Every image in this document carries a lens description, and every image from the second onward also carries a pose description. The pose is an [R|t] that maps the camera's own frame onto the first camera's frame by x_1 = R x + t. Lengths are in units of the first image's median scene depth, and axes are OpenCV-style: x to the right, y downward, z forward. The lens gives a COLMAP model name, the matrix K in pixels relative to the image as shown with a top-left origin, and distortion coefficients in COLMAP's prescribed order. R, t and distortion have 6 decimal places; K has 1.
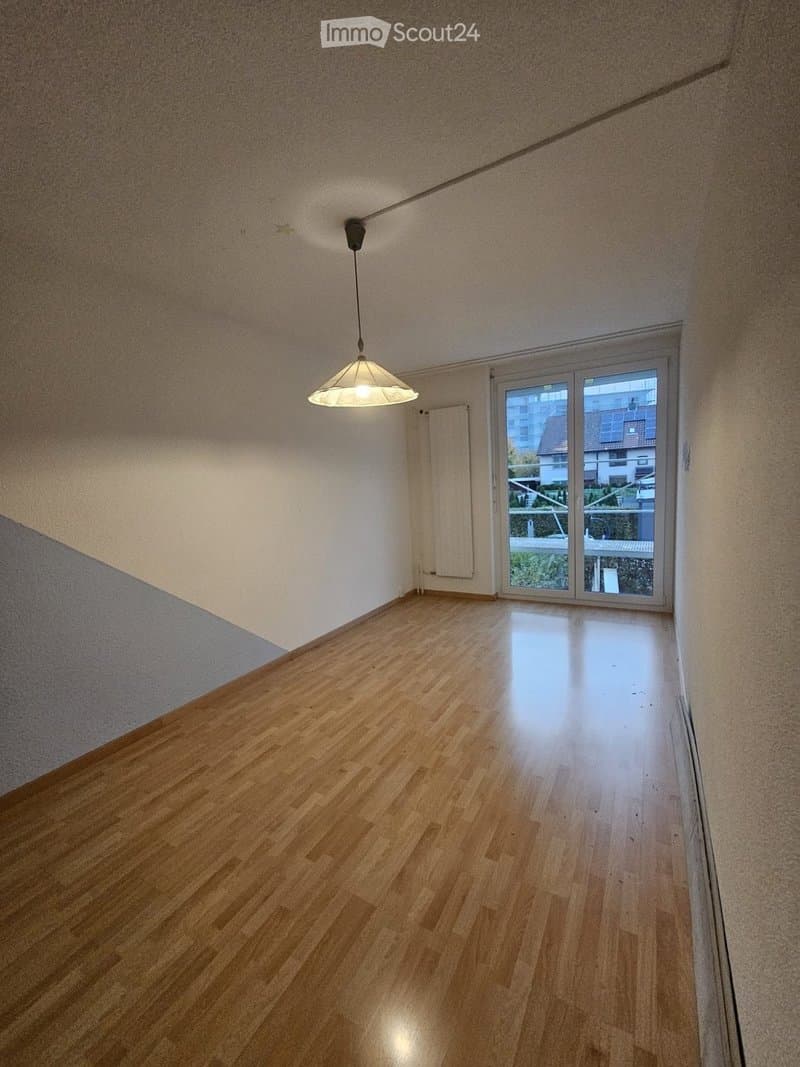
lens RADIAL K [[427.8, 0, 400.6], [0, 427.8, 534.0], [0, 0, 1]] dist [-0.000054, -0.000161]
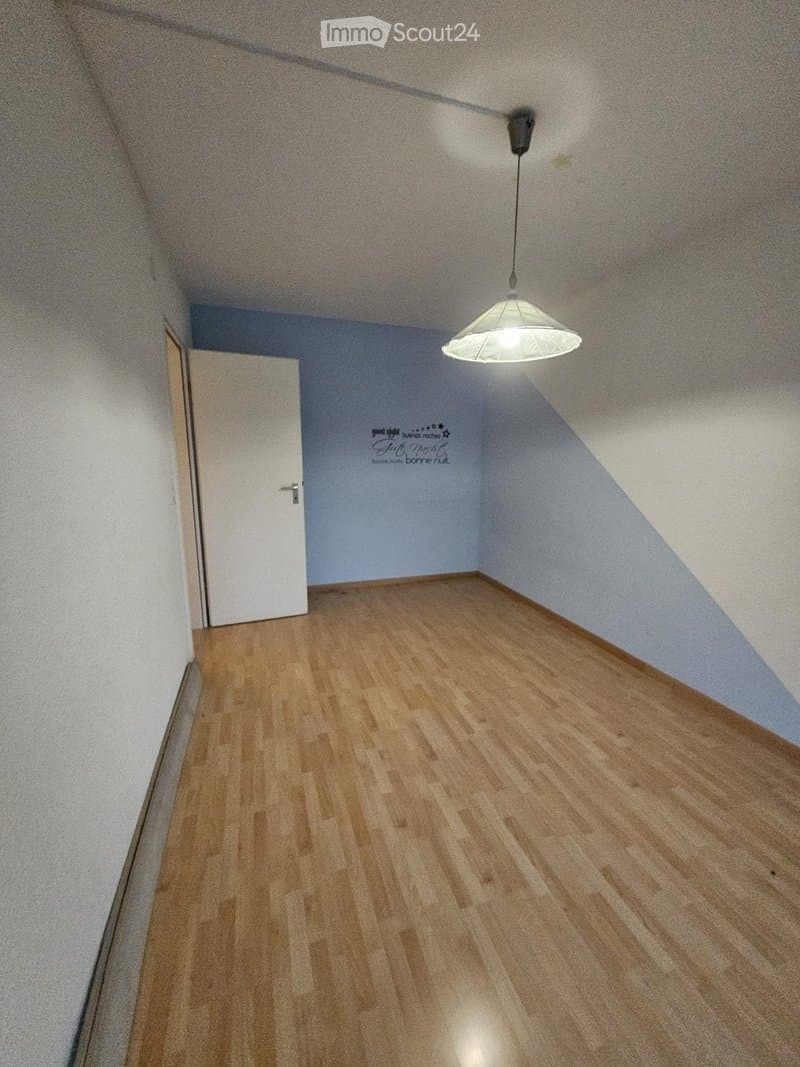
lens RADIAL K [[427.8, 0, 399.3], [0, 427.8, 531.3], [0, 0, 1]] dist [-0.000054, -0.000161]
pose [[-0.653247, 0.186279, -0.733872, 0.686695], [-0.071000, 0.949921, 0.304319, -0.197741], [0.753809, 0.250900, -0.607307, 1.371911]]
